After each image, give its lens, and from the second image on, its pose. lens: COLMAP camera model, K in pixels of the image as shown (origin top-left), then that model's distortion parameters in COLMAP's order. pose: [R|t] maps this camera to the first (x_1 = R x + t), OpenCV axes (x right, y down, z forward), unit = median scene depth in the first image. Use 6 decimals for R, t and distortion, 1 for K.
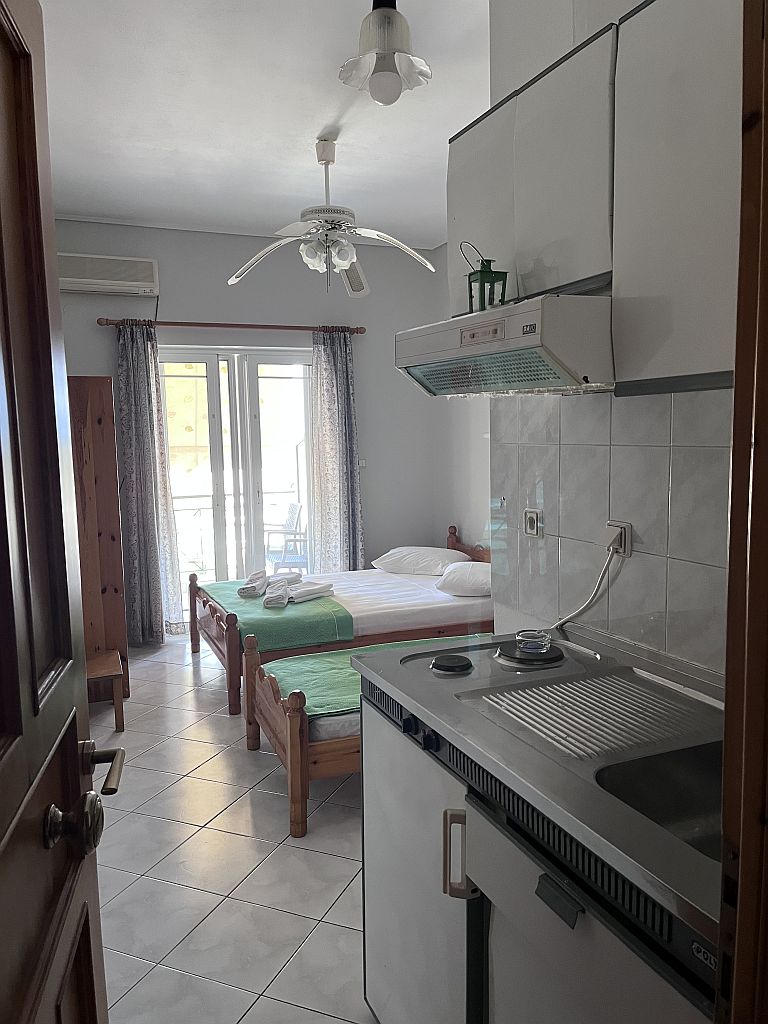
lens RADIAL K [[799.2, 0, 384.9], [0, 799.2, 518.5], [0, 0, 1]] dist [0.015886, -0.040313]
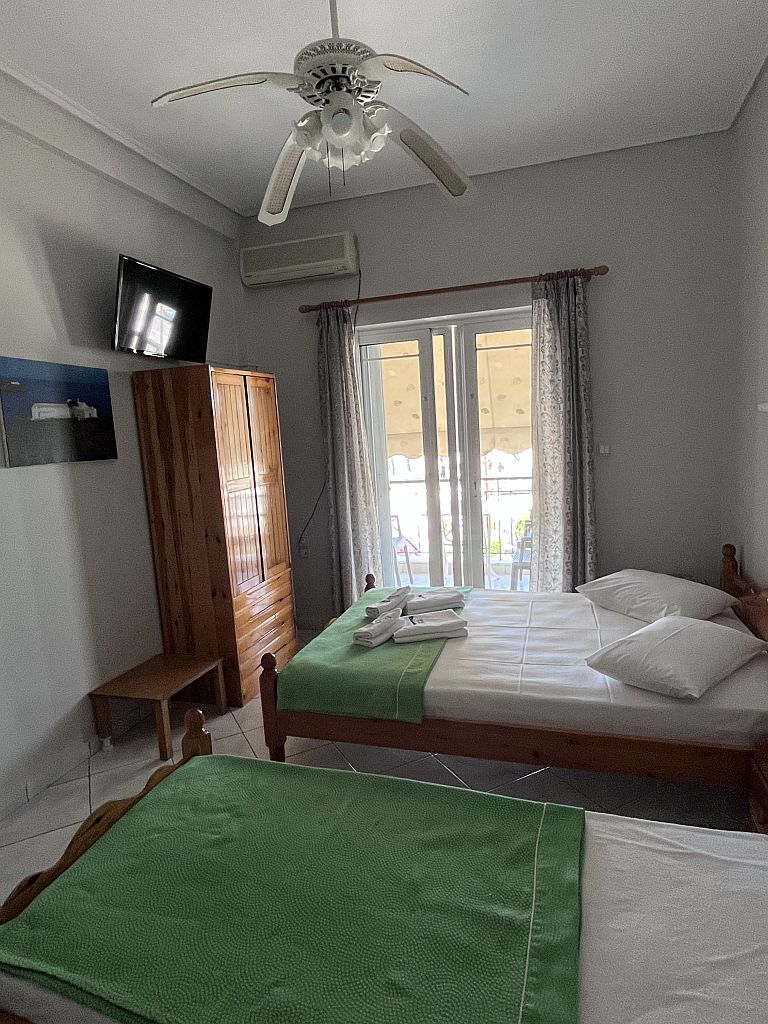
lens RADIAL K [[597.7, 0, 382.5], [0, 597.7, 501.9], [0, 0, 1]] dist [0.000399, -0.002341]
pose [[0.760975, 0.056793, -0.646291, 0.188416], [-0.026918, 0.998067, 0.056010, -0.047321], [0.648223, -0.025225, 0.761033, 0.448303]]
